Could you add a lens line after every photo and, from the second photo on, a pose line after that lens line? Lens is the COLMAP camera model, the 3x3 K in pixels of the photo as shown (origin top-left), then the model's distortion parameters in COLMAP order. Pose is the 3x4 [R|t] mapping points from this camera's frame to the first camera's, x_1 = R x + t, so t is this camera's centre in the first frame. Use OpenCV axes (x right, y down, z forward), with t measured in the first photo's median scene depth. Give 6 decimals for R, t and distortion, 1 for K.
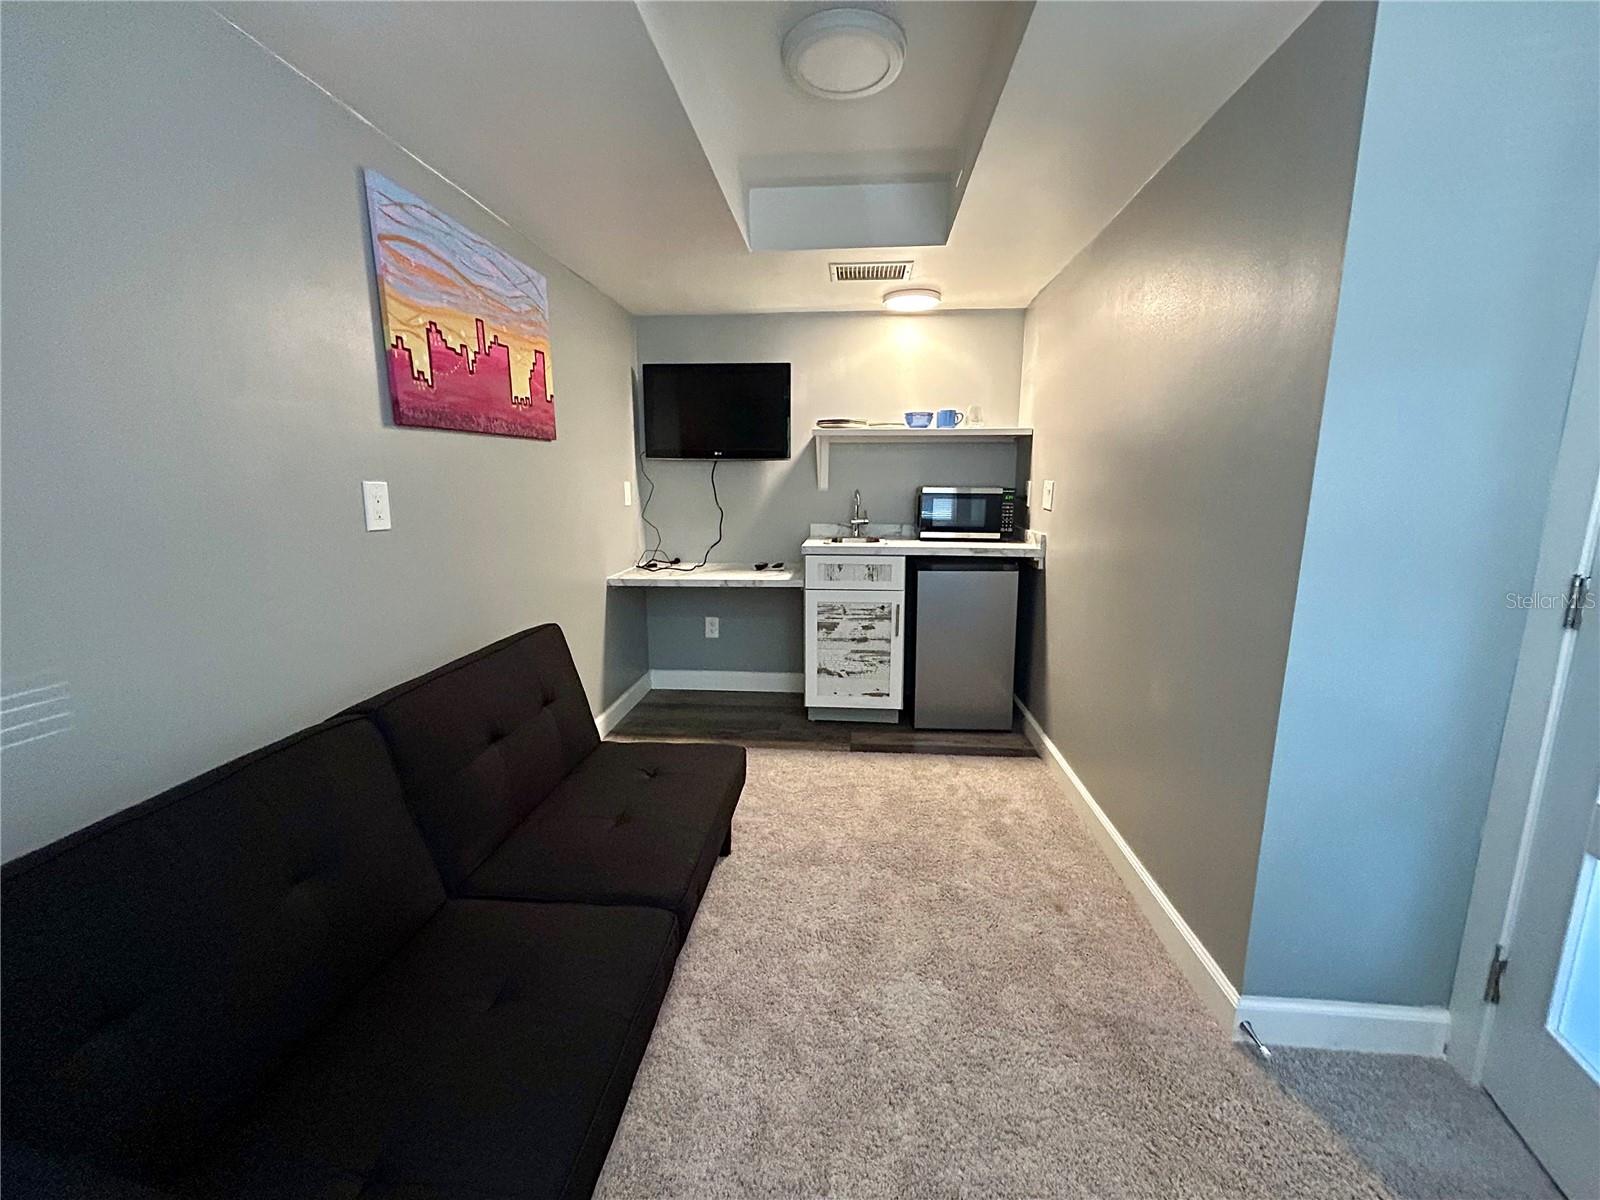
lens RADIAL K [[652.8, 0, 768.8], [0, 652.8, 594.9], [0, 0, 1]] dist [-0.020645, -0.000039]
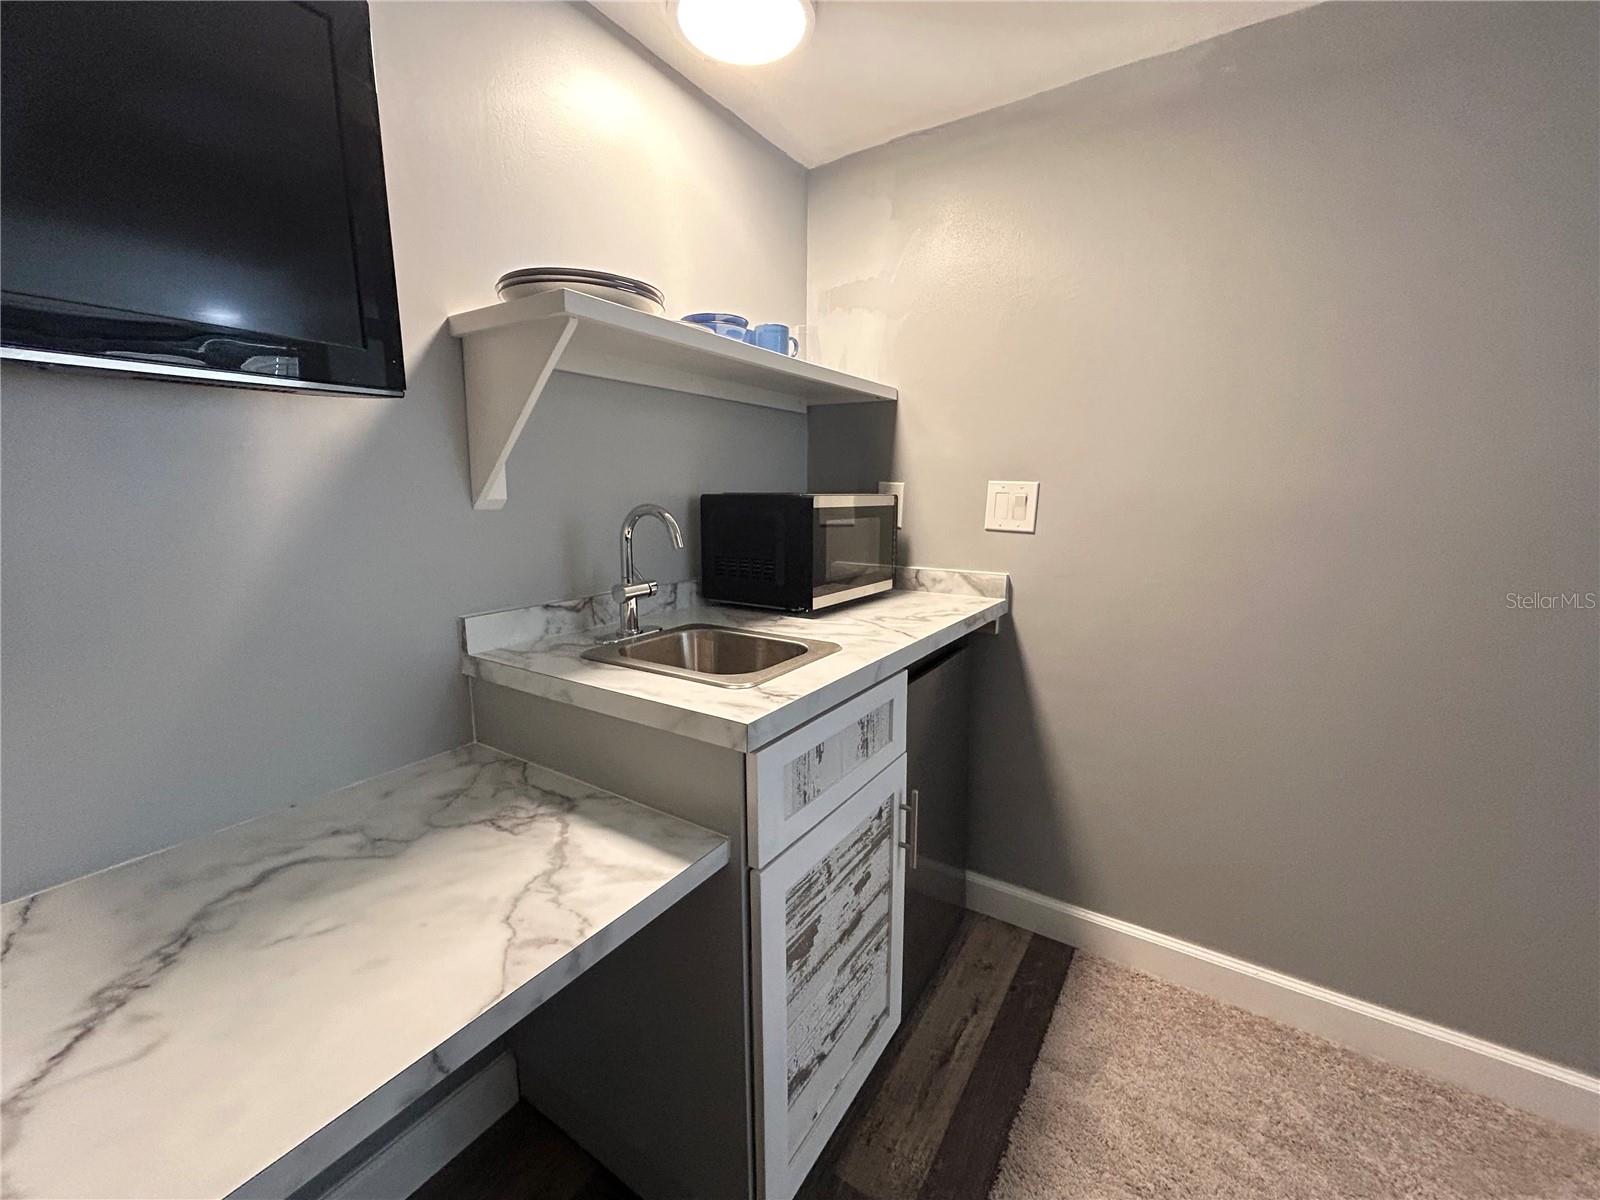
lens RADIAL K [[653.1, 0, 800.0], [0, 653.1, 600.0], [0, 0, 1]] dist [-0.000349, 0.000107]
pose [[0.462781, -0.152719, 0.873219, -0.156496], [0.151473, 0.984185, 0.091850, -0.142949], [-0.873436, 0.089763, 0.478595, 0.844027]]
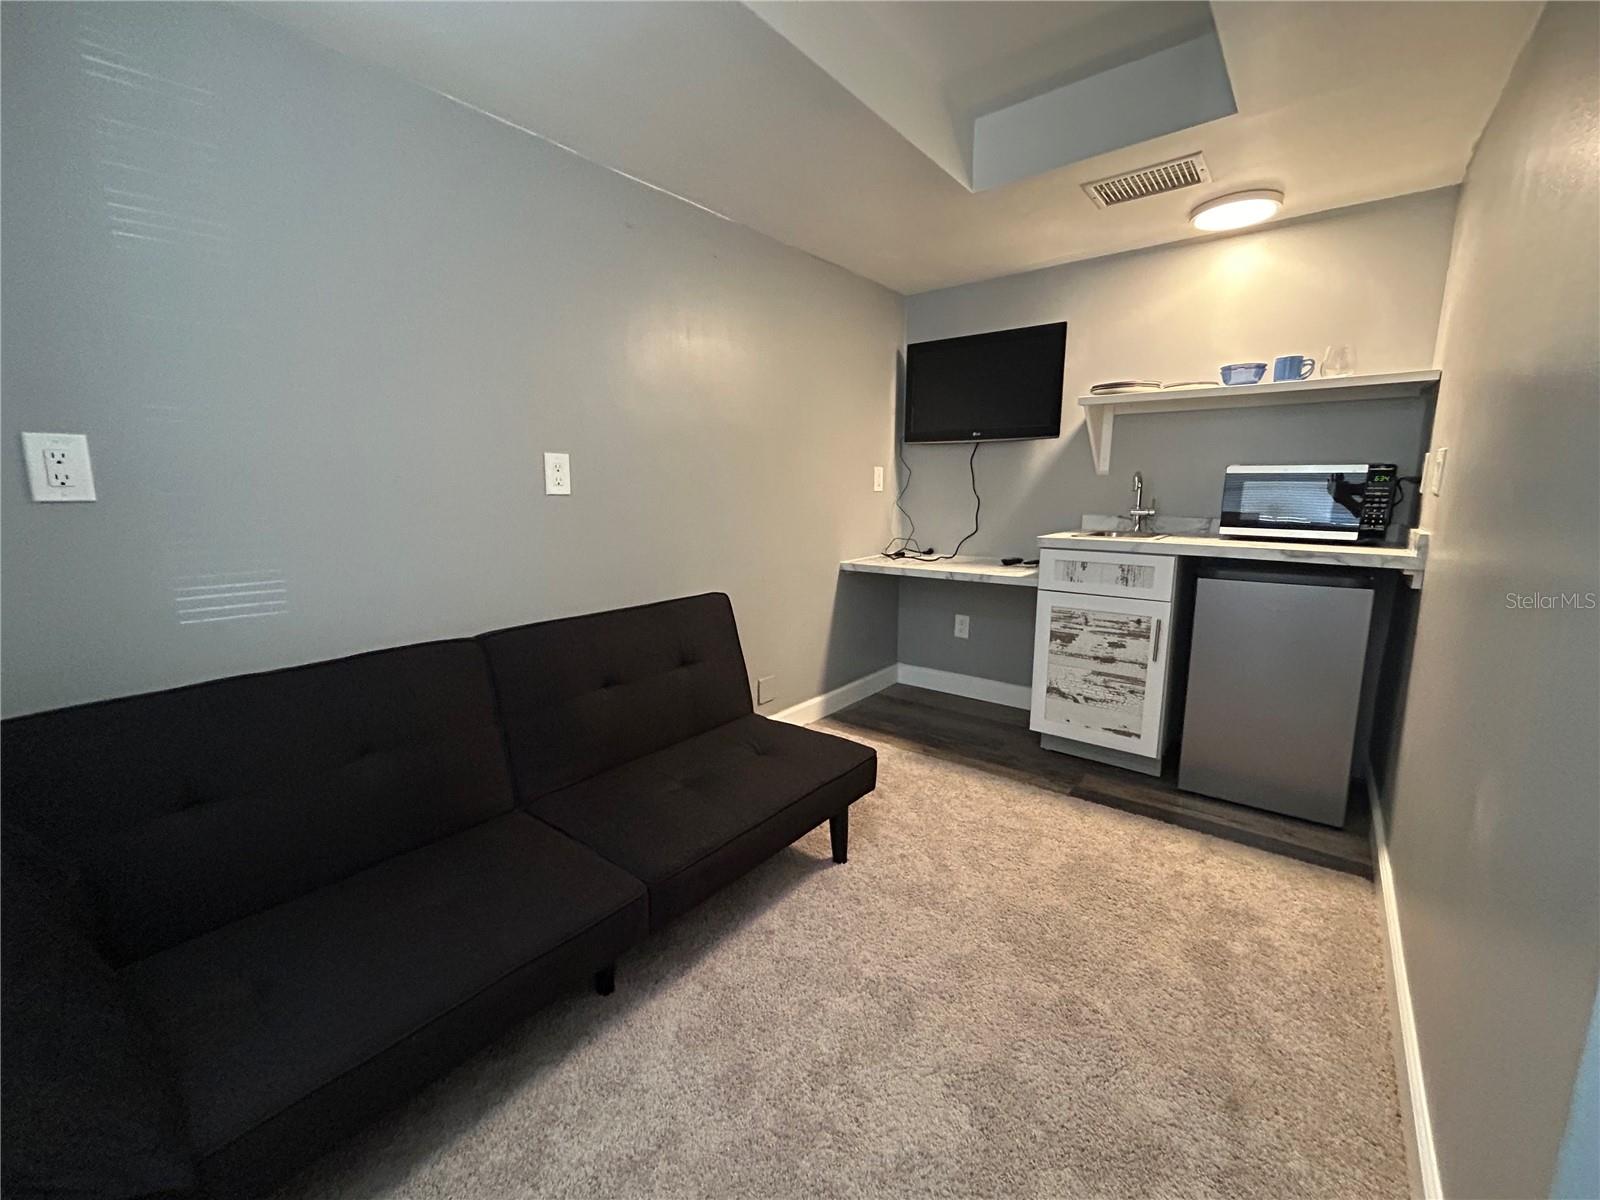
lens RADIAL K [[645.3, 0, 794.1], [0, 645.3, 592.6], [0, 0, 1]] dist [-0.001956, 0.000075]
pose [[0.836565, 0.089206, -0.540557, 0.241518], [-0.093058, 0.995455, 0.020260, 0.007613], [0.539907, 0.033355, 0.841063, 0.137545]]
